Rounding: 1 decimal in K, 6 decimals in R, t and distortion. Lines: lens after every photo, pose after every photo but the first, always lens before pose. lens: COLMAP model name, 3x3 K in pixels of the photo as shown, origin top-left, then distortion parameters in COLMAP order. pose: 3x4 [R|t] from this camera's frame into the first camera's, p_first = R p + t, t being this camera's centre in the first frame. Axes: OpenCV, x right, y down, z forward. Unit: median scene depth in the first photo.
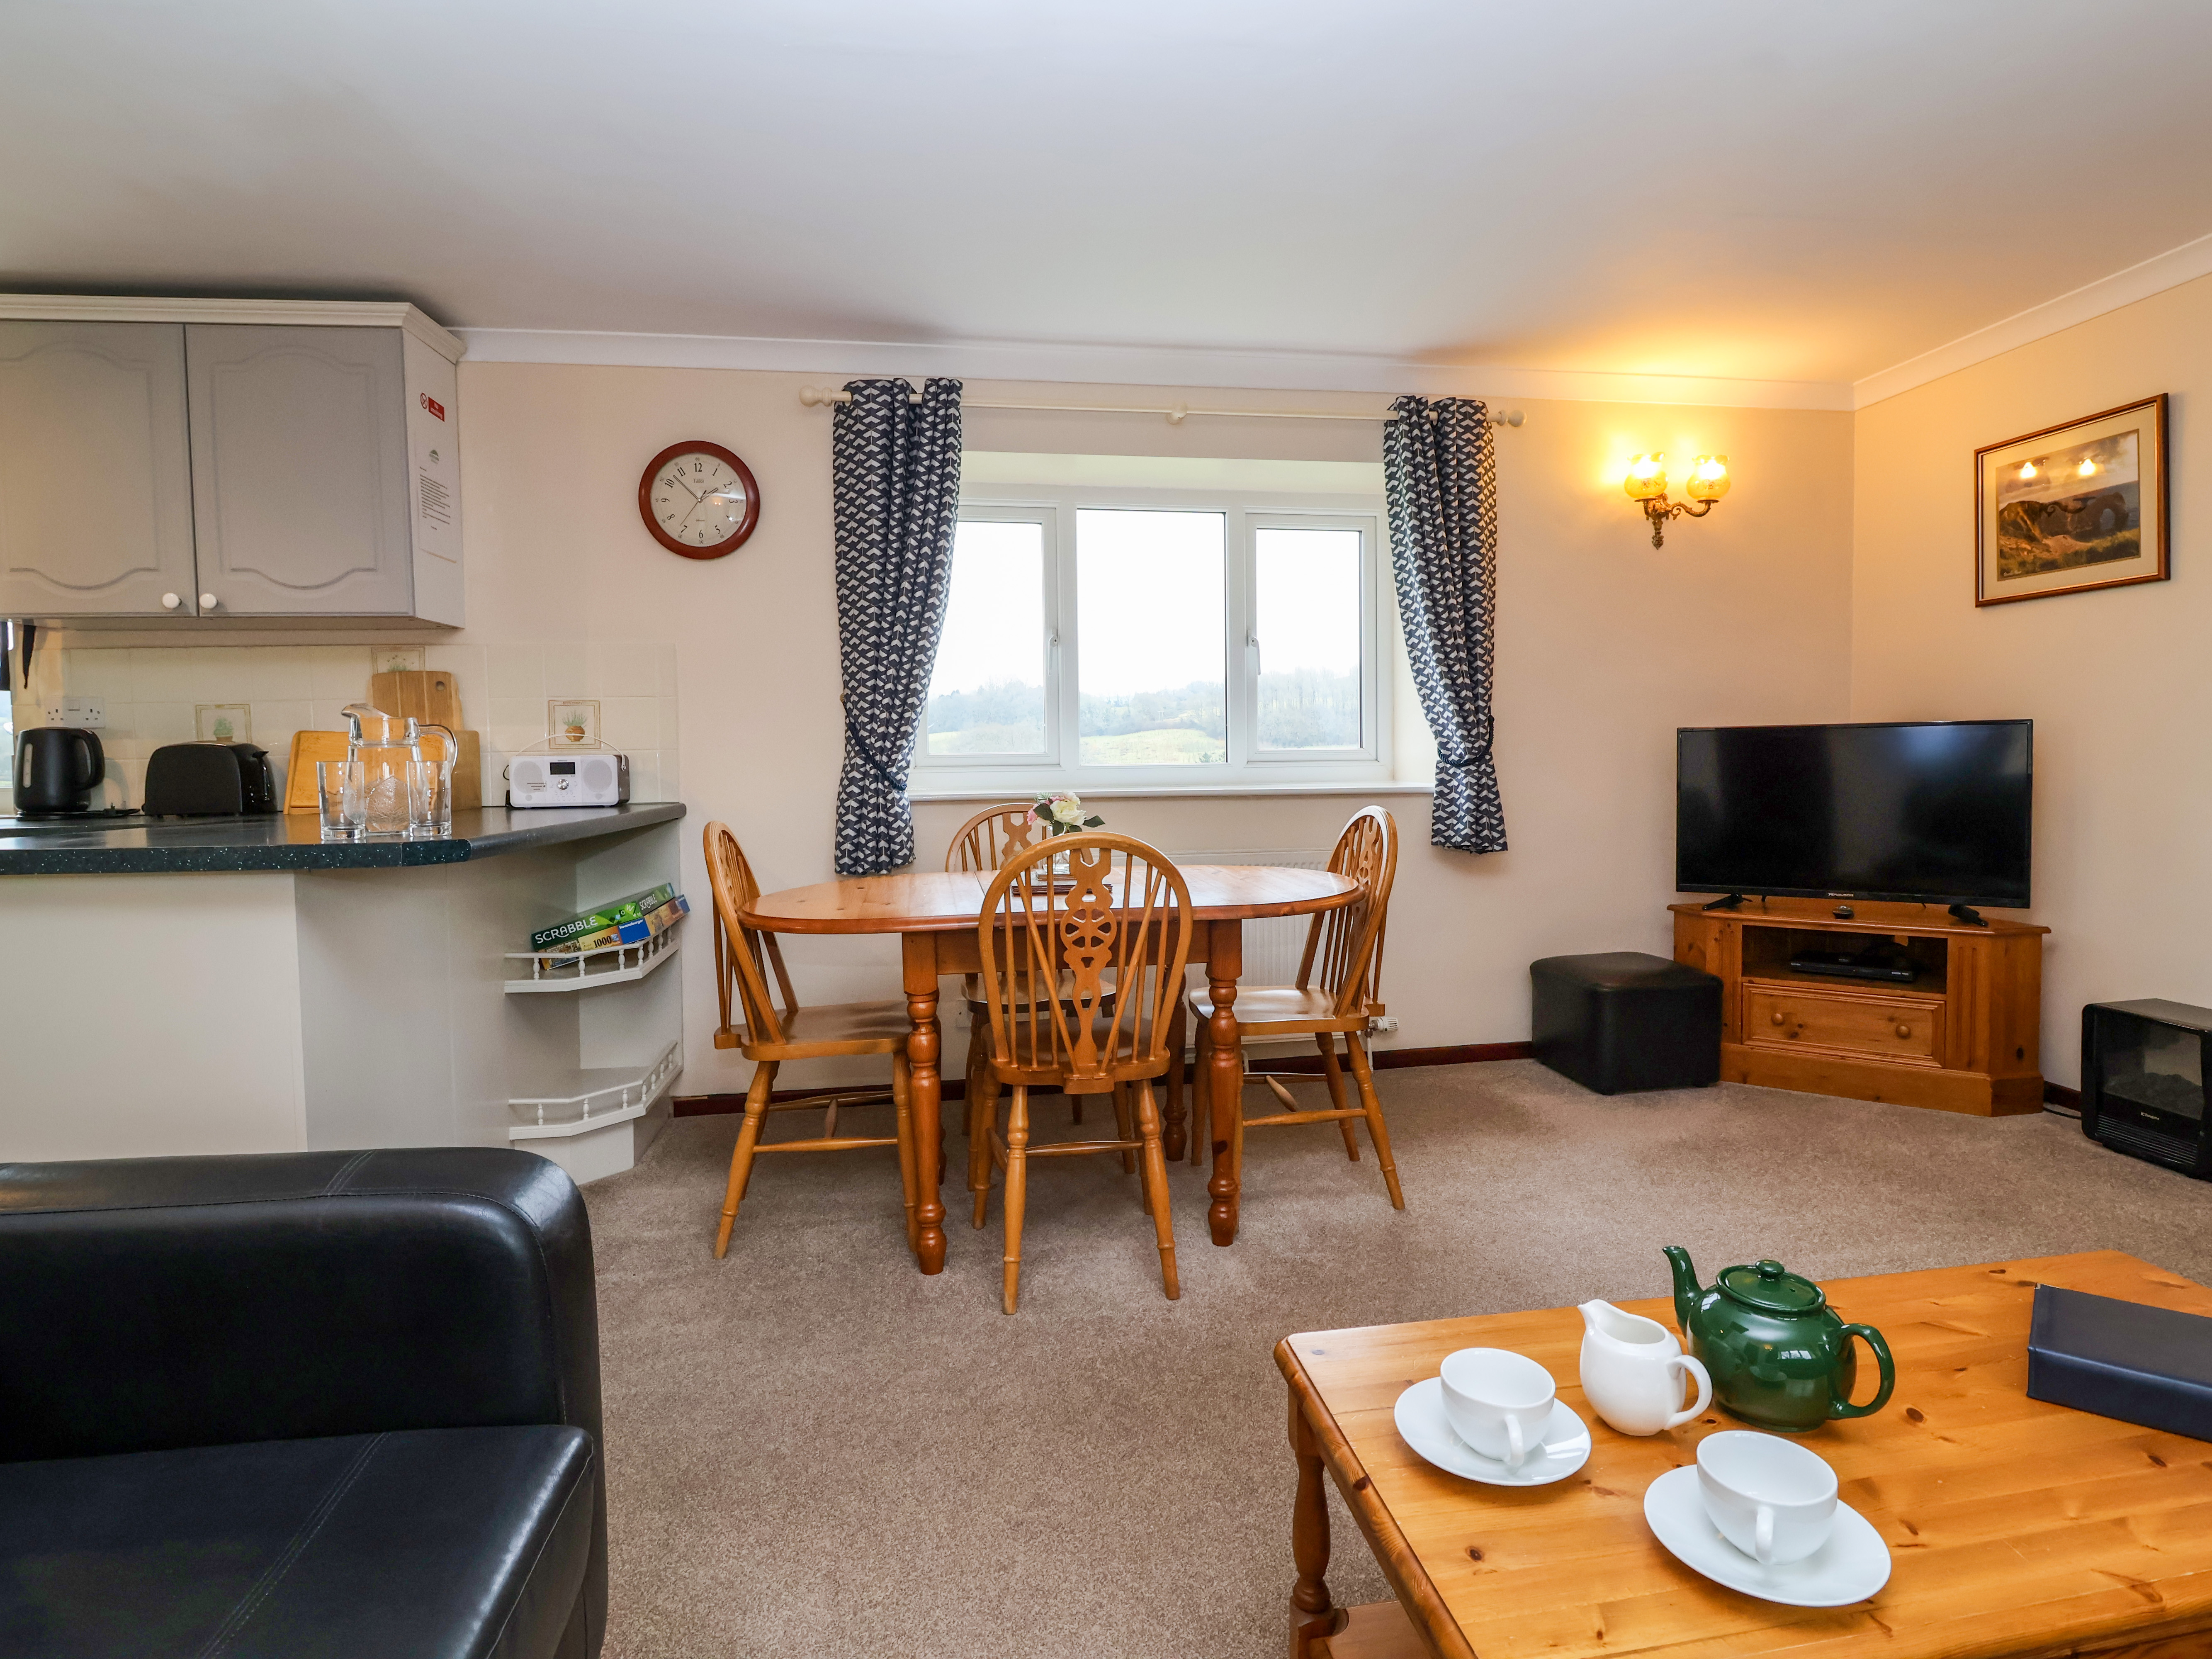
lens RADIAL K [[1151.3, 0, 1132.0], [0, 1151.3, 805.0], [0, 0, 1]] dist [0.001130, -0.013178]
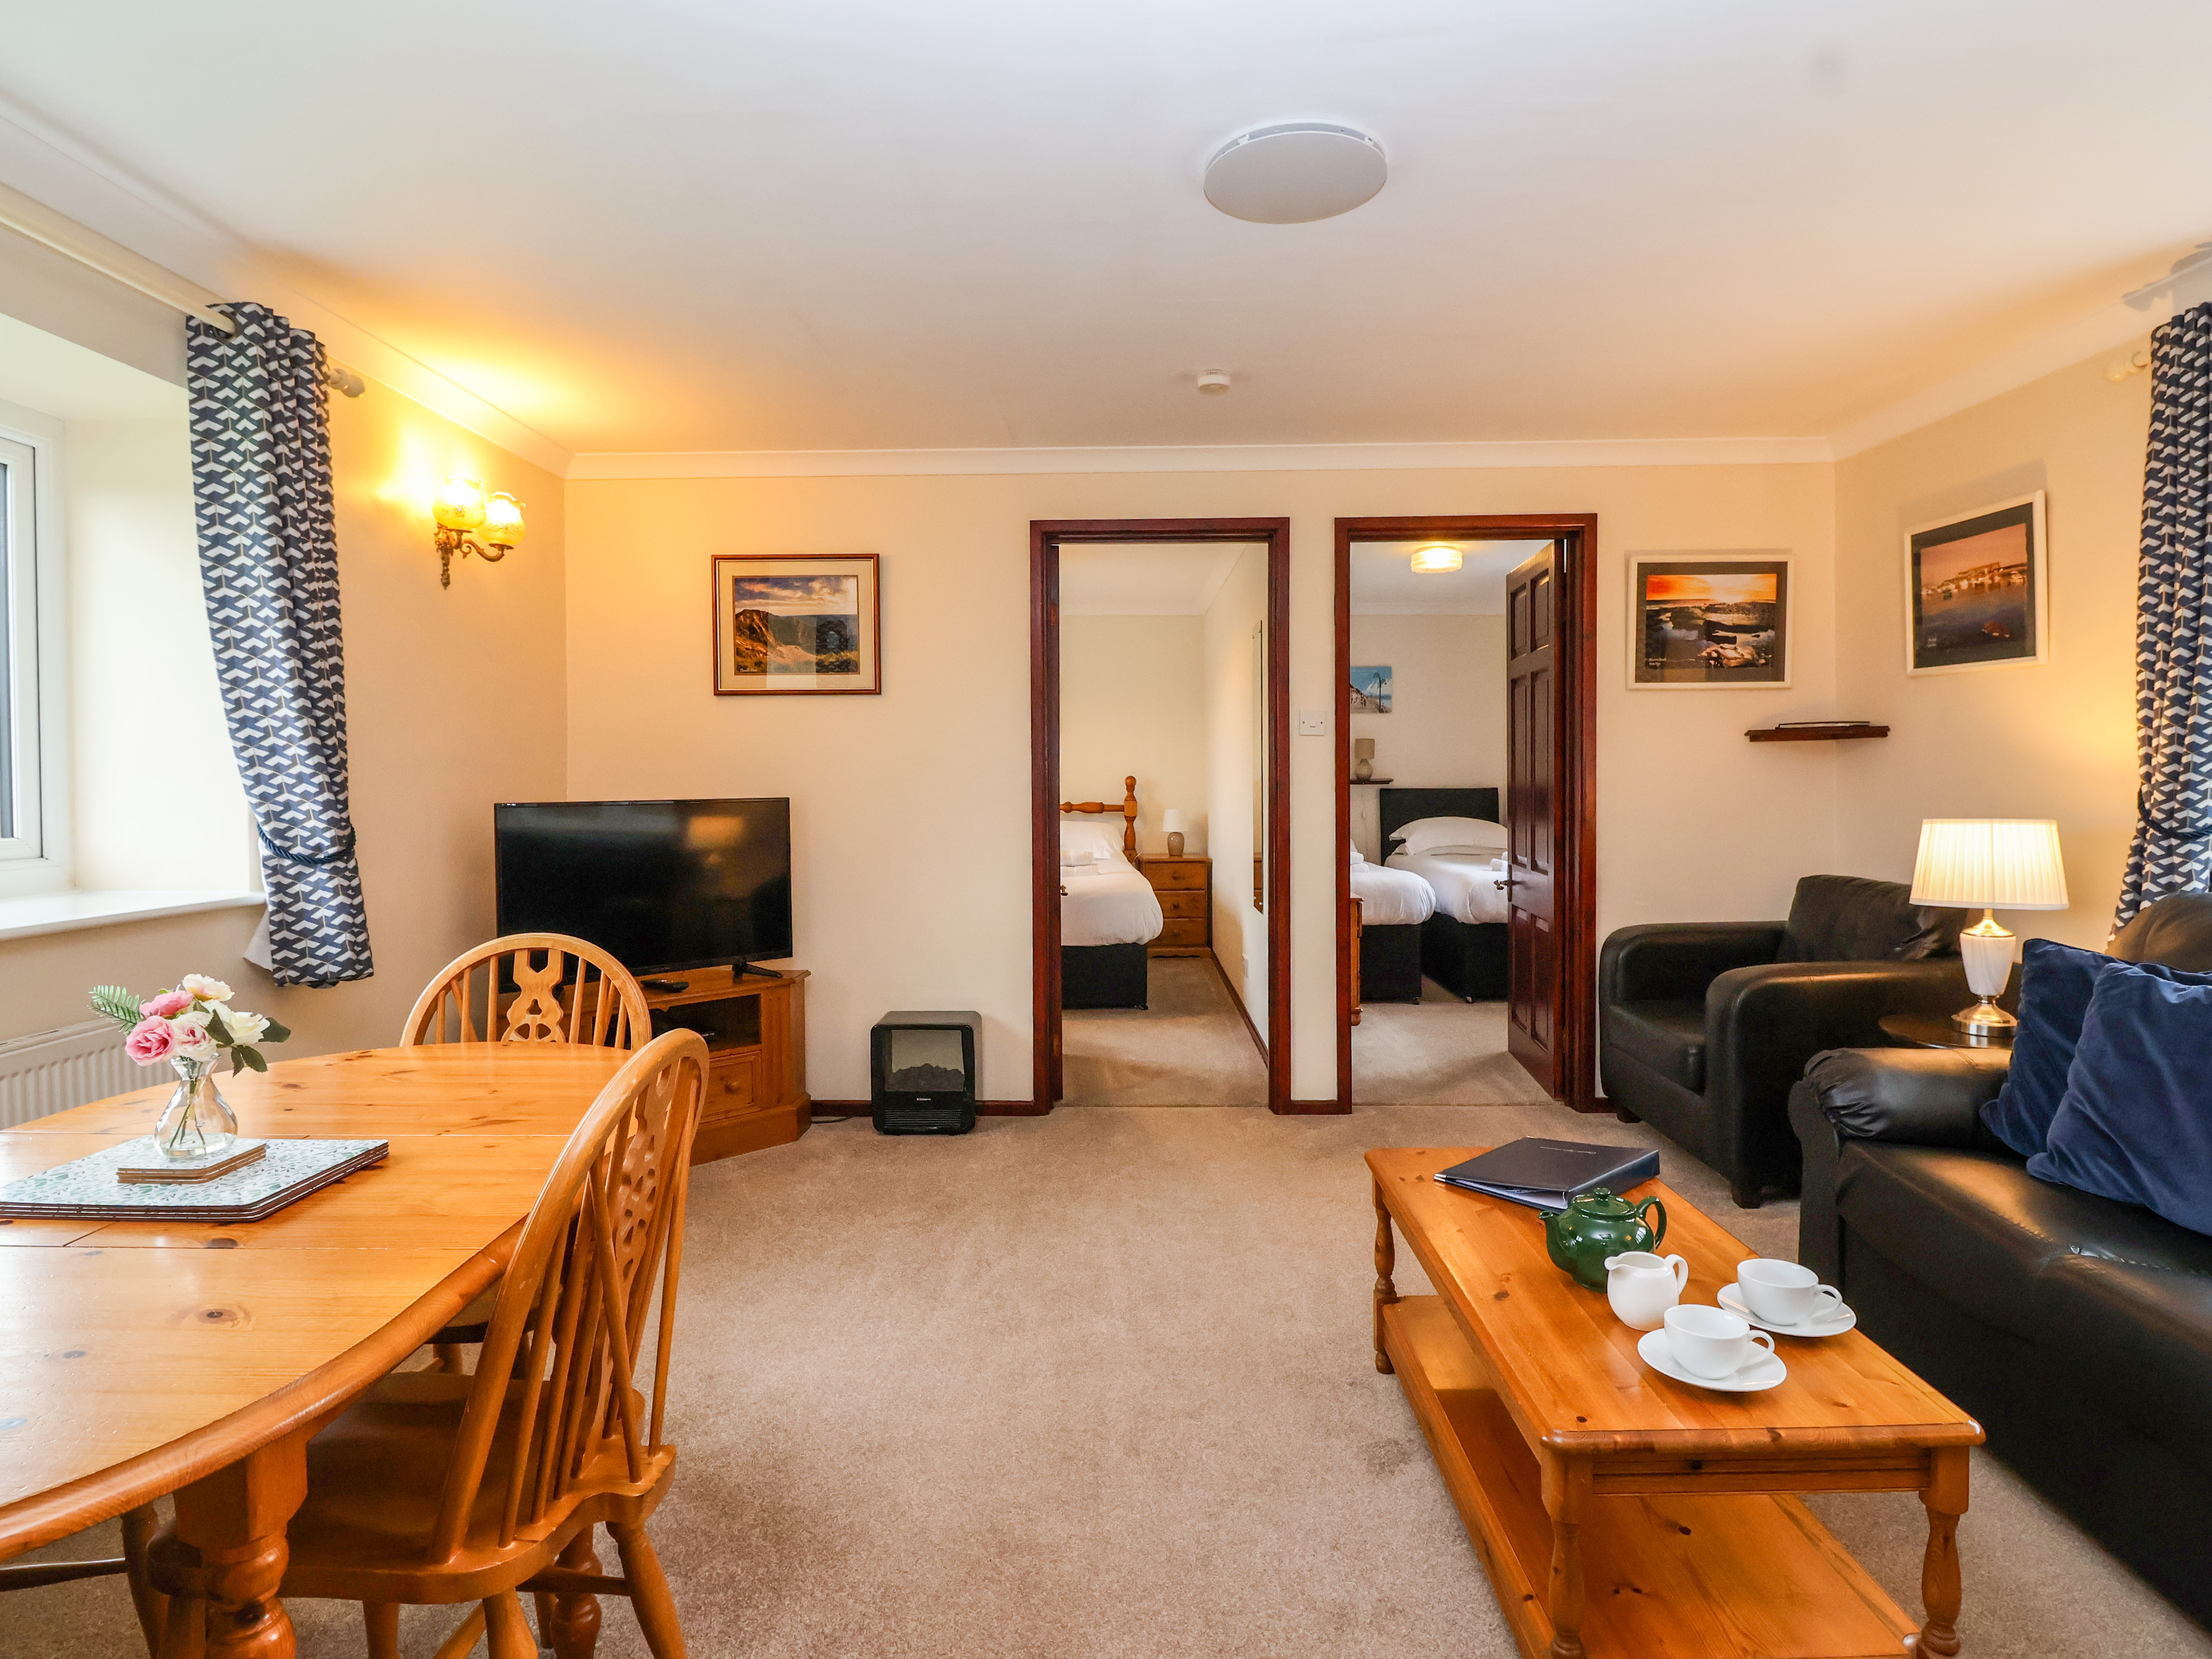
lens RADIAL K [[1206.7, 0, 1131.6], [0, 1206.7, 802.9], [0, 0, 1]] dist [-0.000458, -0.012210]
pose [[0.158556, -0.008270, 0.987315, -0.388388], [0.045137, 0.998980, 0.001119, -0.053899], [-0.986318, 0.044387, 0.158767, 0.445806]]
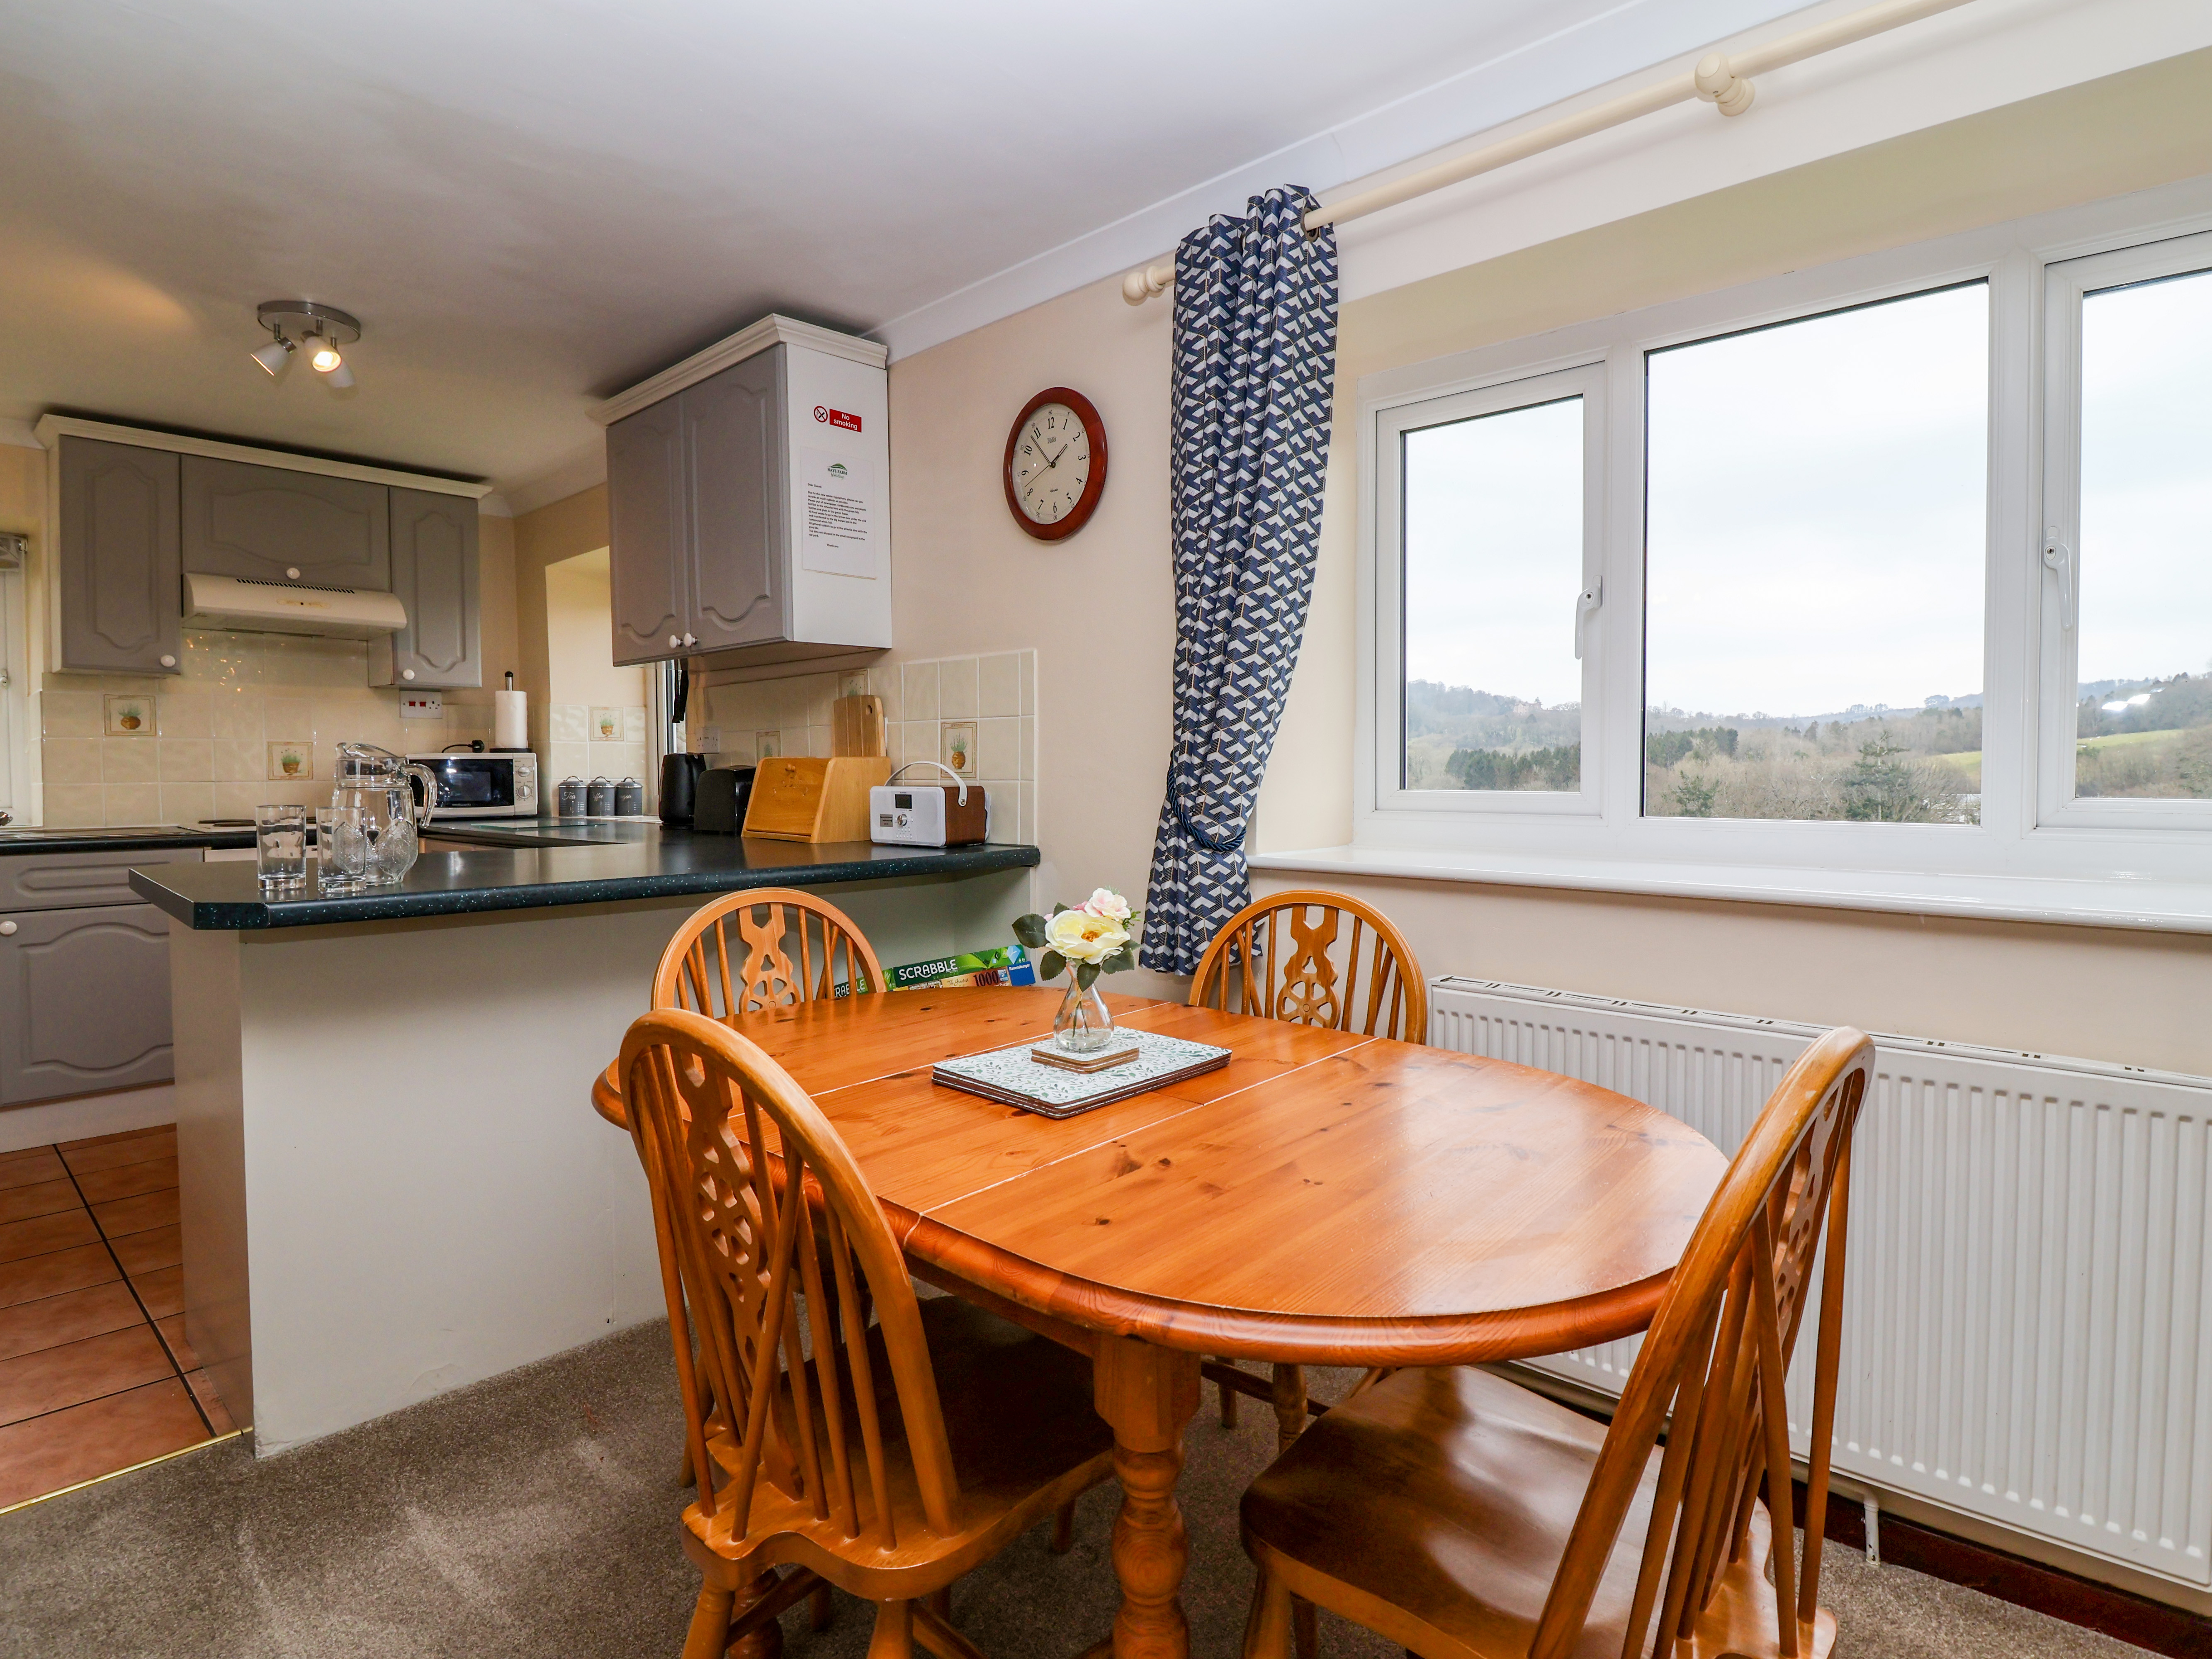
lens RADIAL K [[1151.3, 0, 1128.5], [0, 1151.3, 806.1], [0, 0, 1]] dist [0.001130, -0.013178]
pose [[0.625548, 0.038234, -0.779248, 0.281530], [-0.039599, 0.999067, 0.017231, -0.048377], [0.779180, 0.020079, 0.626478, 0.561846]]
